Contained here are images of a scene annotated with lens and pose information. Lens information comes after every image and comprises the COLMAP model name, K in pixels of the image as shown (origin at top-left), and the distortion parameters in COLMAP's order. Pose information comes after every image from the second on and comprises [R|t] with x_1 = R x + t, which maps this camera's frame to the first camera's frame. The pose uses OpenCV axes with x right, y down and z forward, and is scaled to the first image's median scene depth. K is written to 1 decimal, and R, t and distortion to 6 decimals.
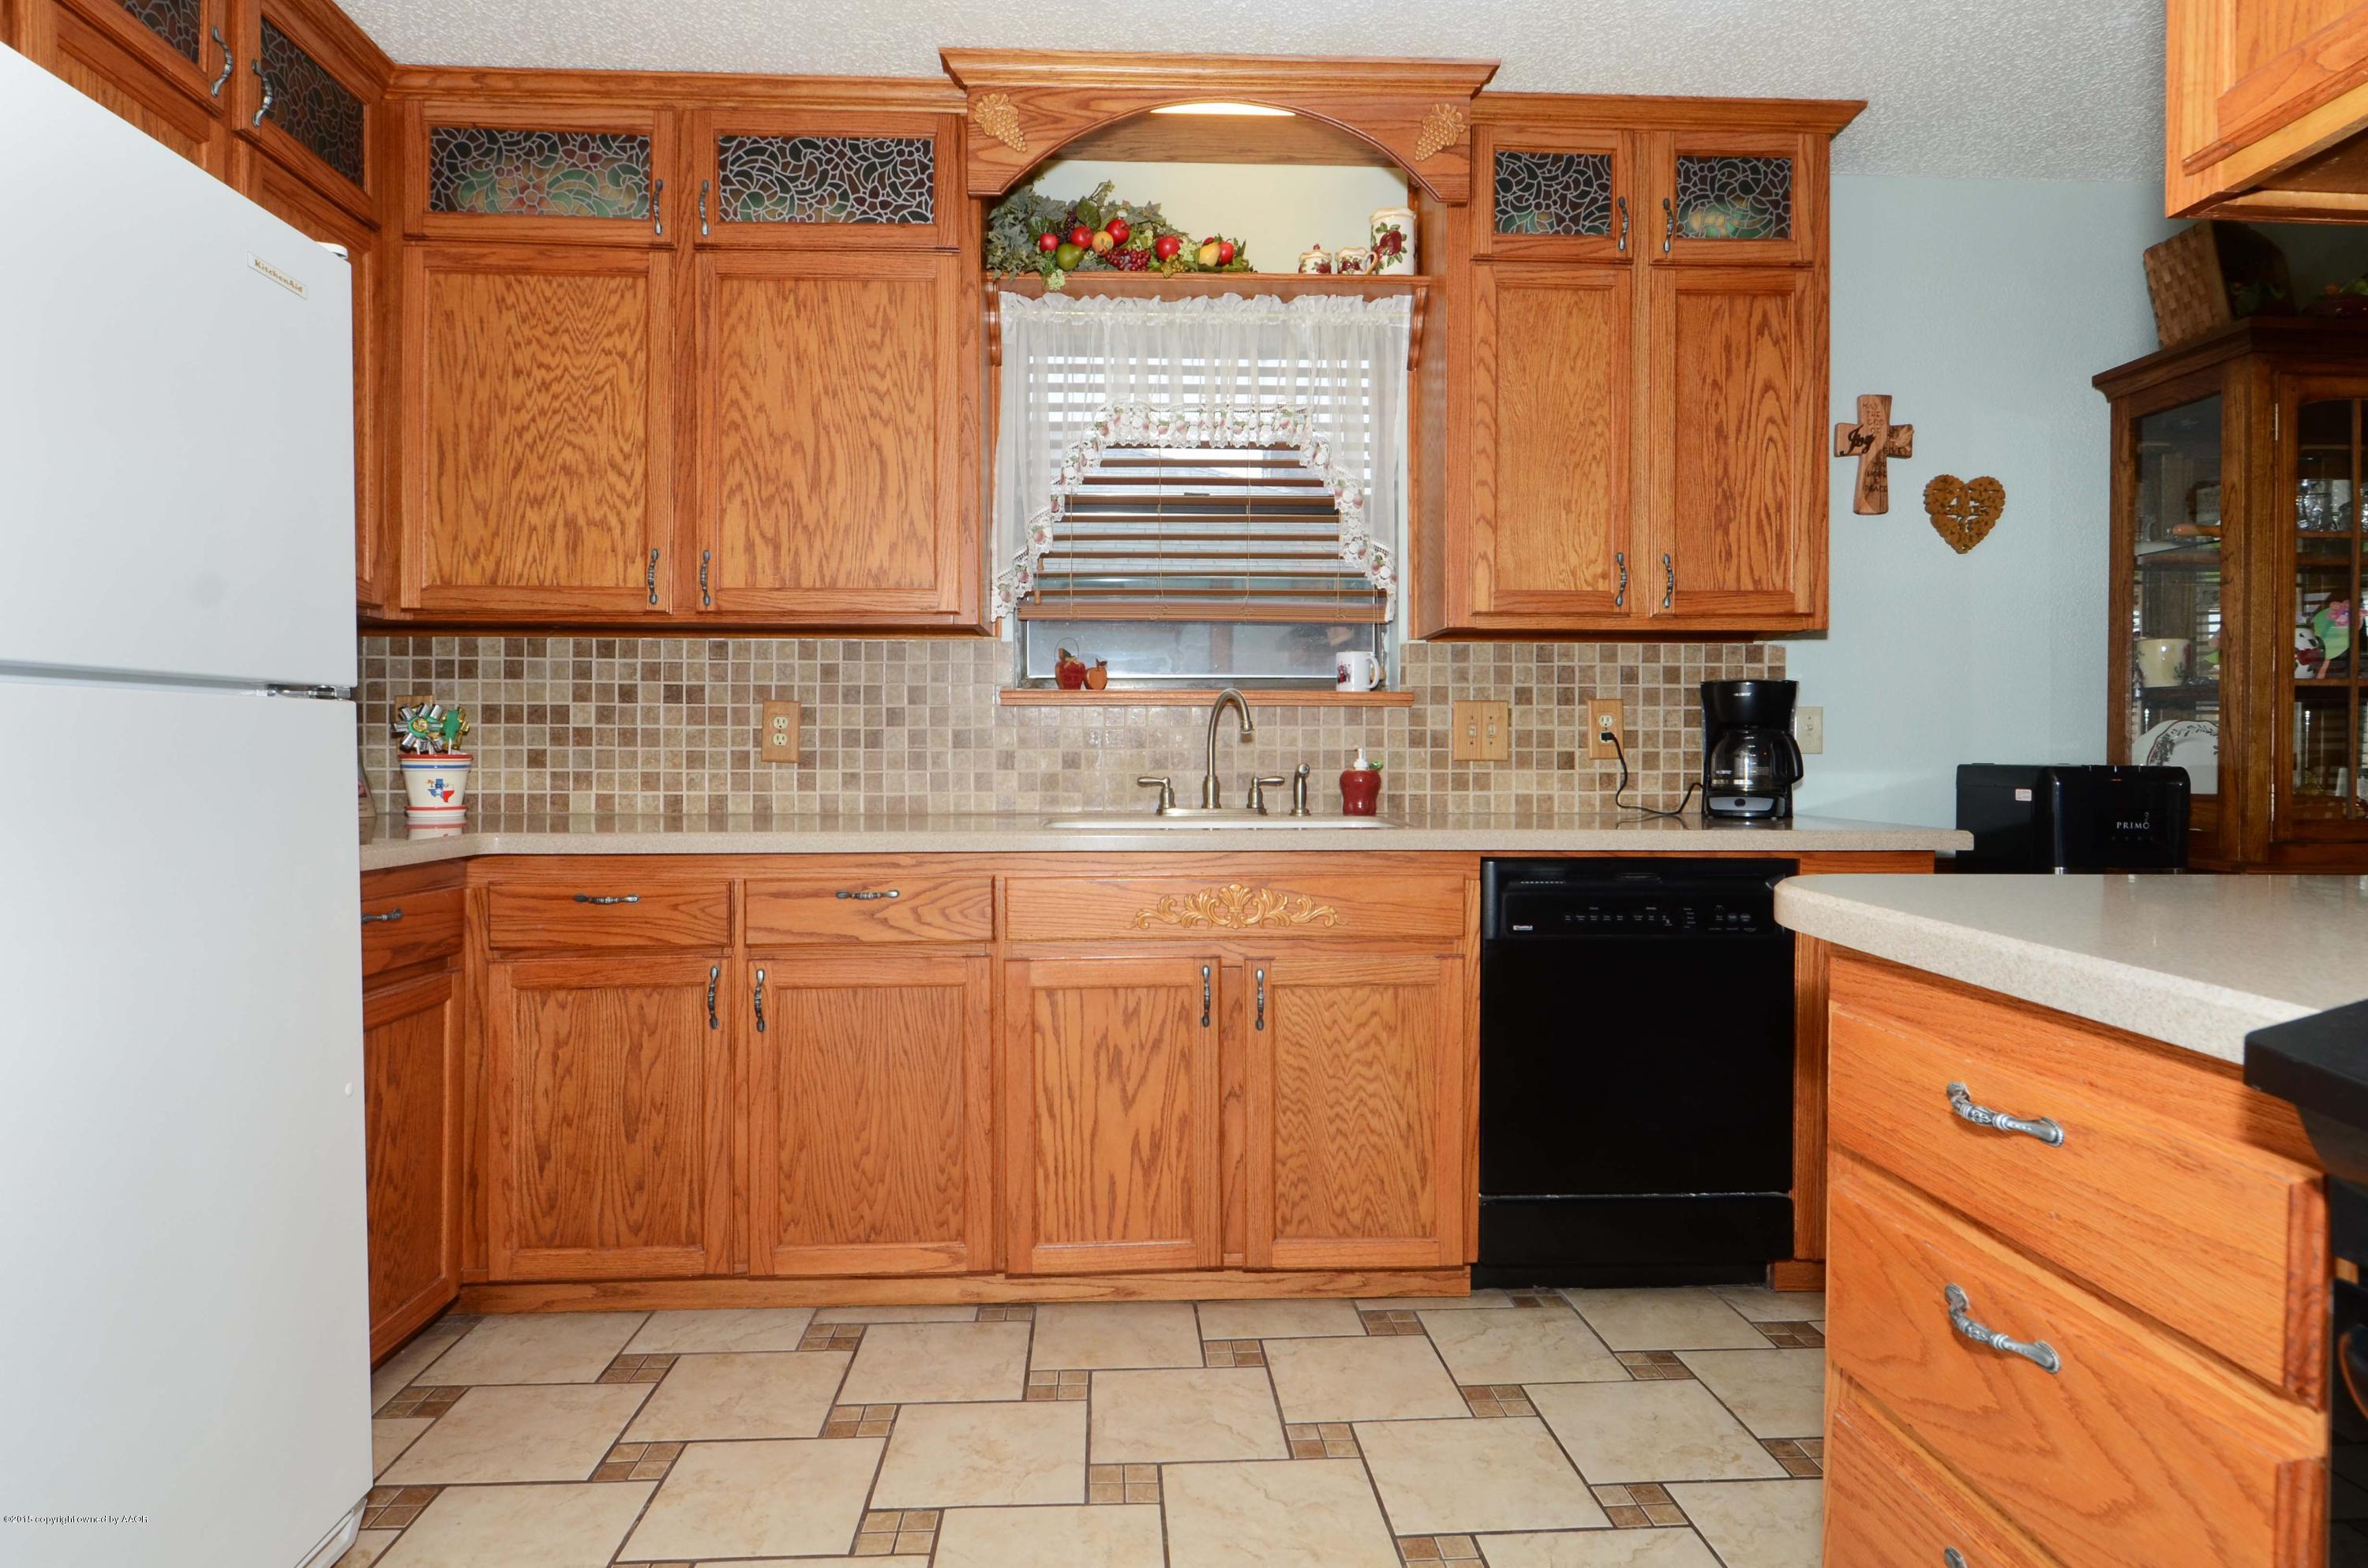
lens RADIAL K [[1287.7, 0, 1178.3], [0, 1287.7, 768.7], [0, 0, 1]] dist [0.006958, -0.002118]
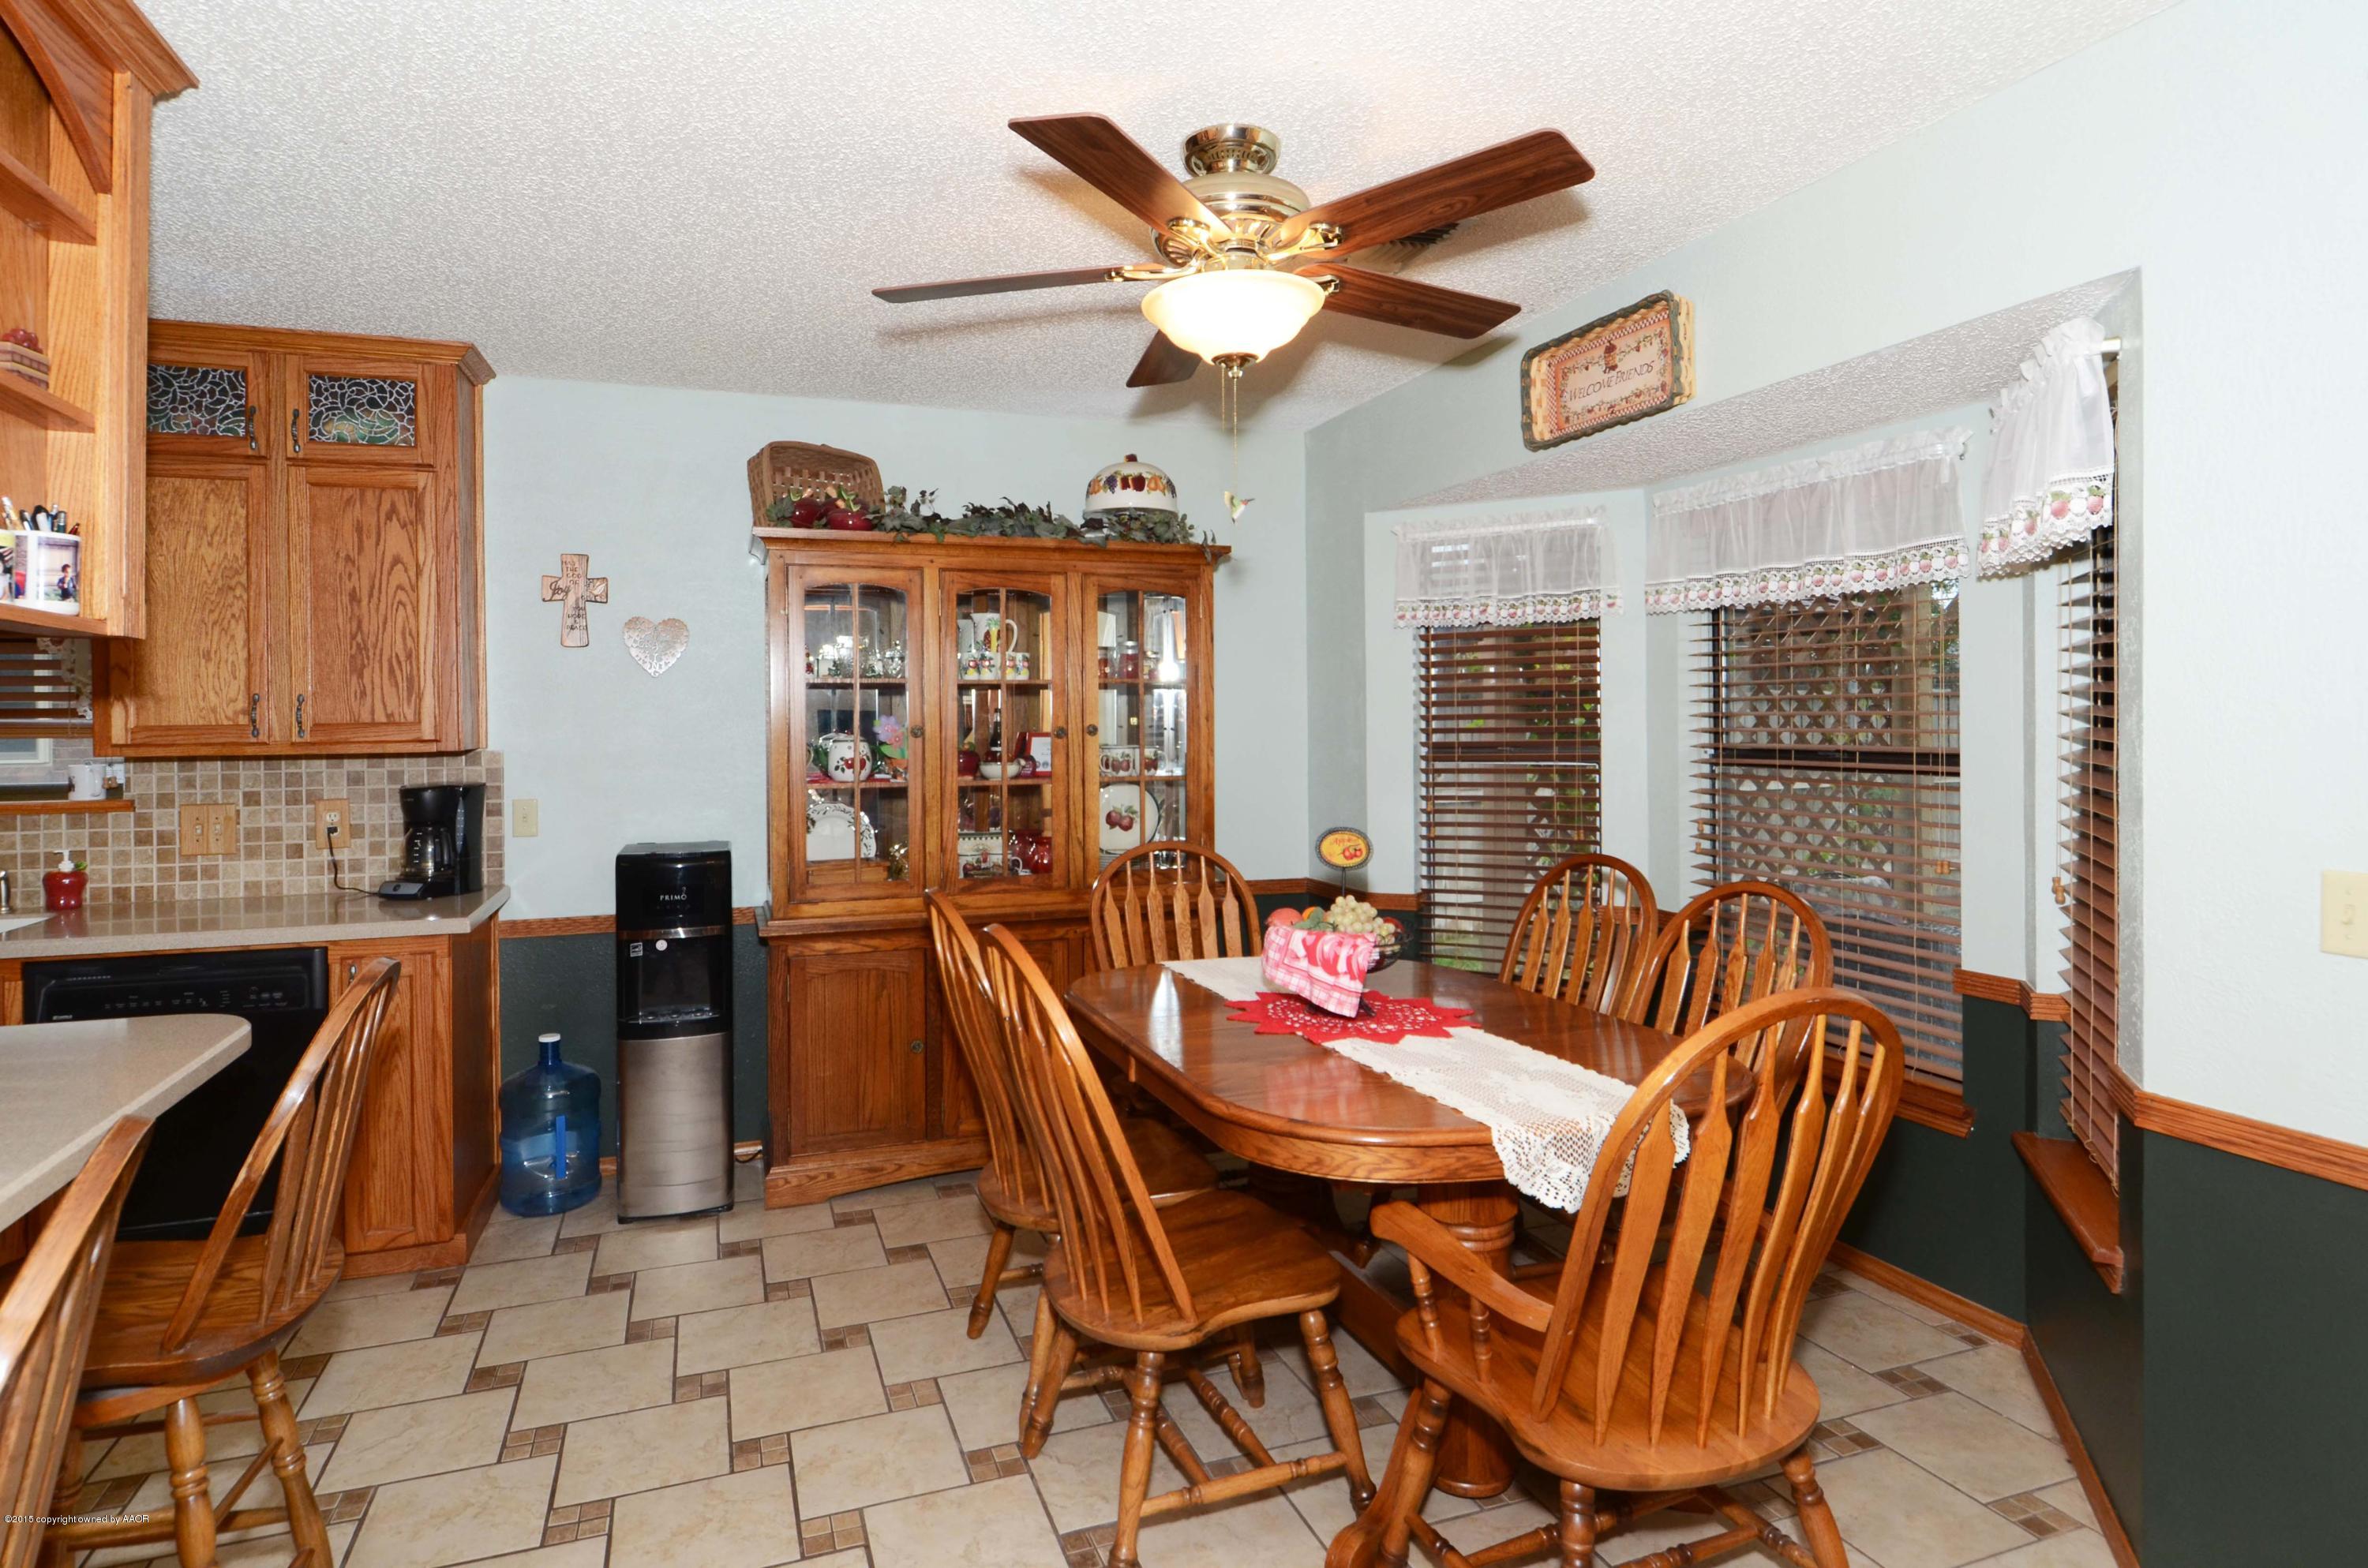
lens RADIAL K [[1310.7, 0, 1181.5], [0, 1310.7, 725.4], [0, 0, 1]] dist [-0.002384, -0.001263]
pose [[0.956487, -0.012031, 0.291525, 0.845515], [0.012939, 0.999916, -0.001188, -0.127942], [-0.291486, 0.004909, 0.956562, -0.466651]]
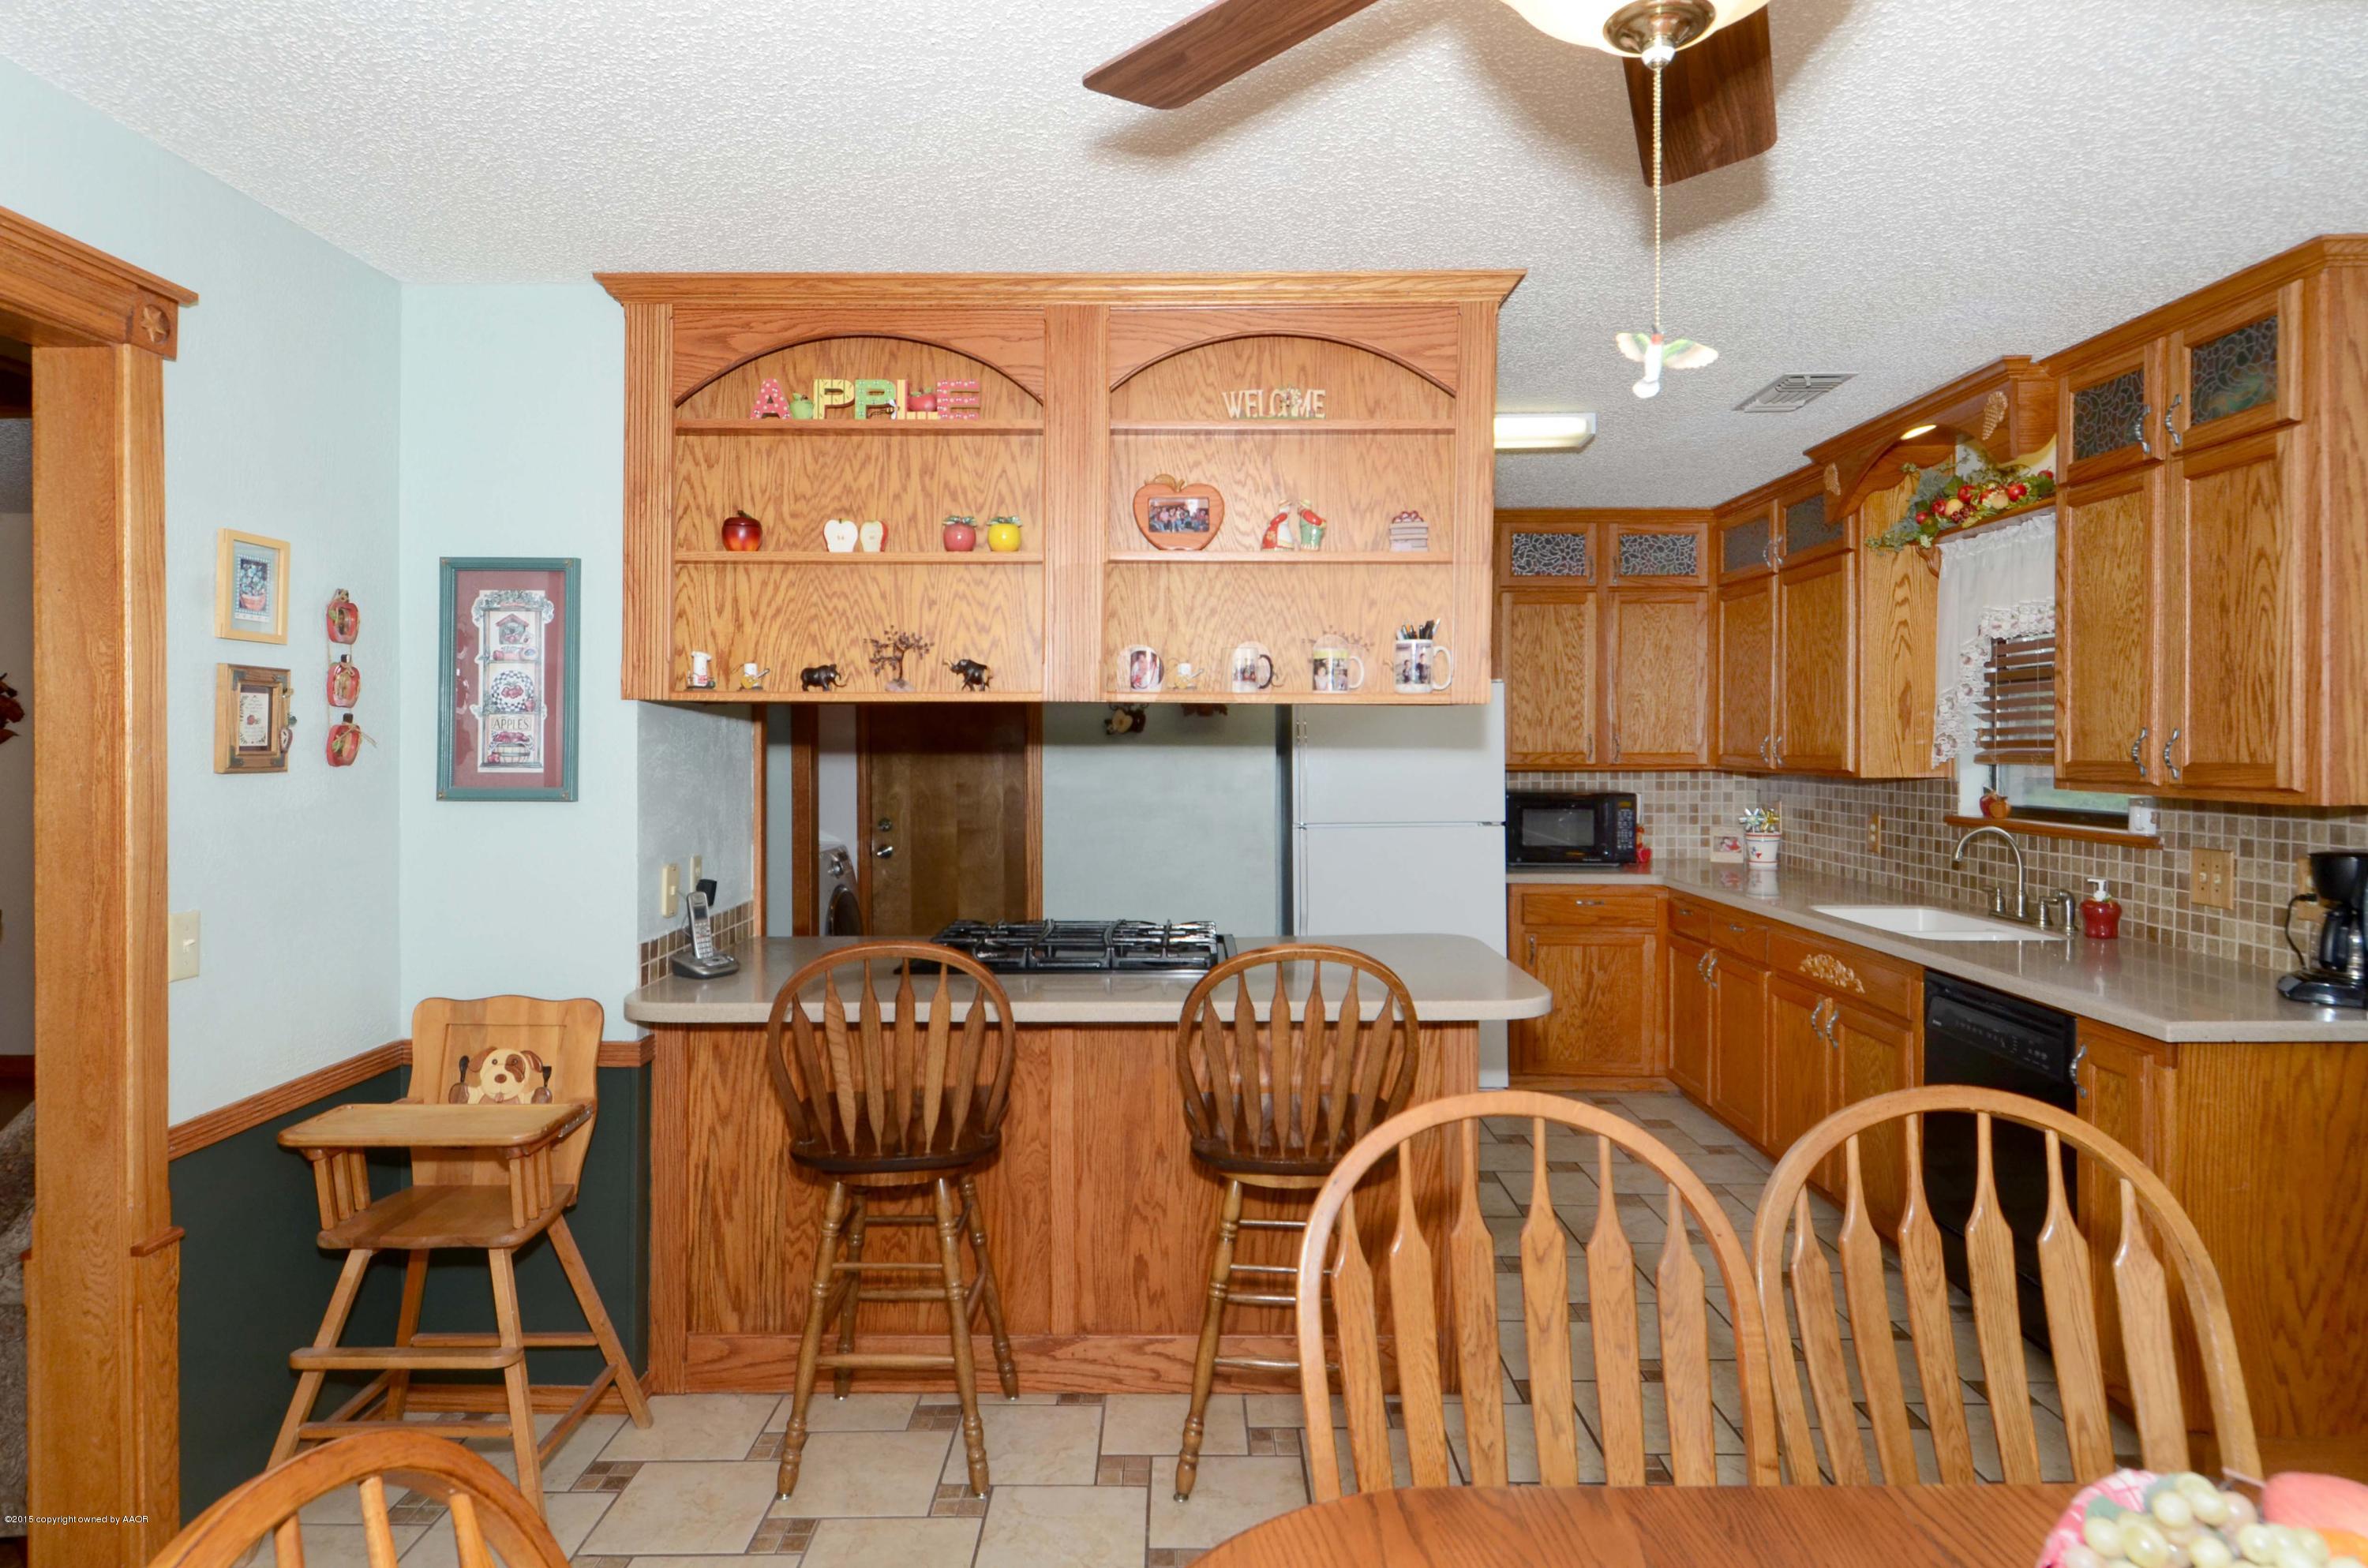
lens RADIAL K [[1349.1, 0, 1180.0], [0, 1349.1, 742.2], [0, 0, 1]] dist [0.001380, -0.000451]
pose [[-0.048951, 0.004670, -0.998790, 1.570818], [-0.006172, 0.999969, 0.004978, -0.160312], [0.998782, 0.006408, -0.048921, 0.243375]]
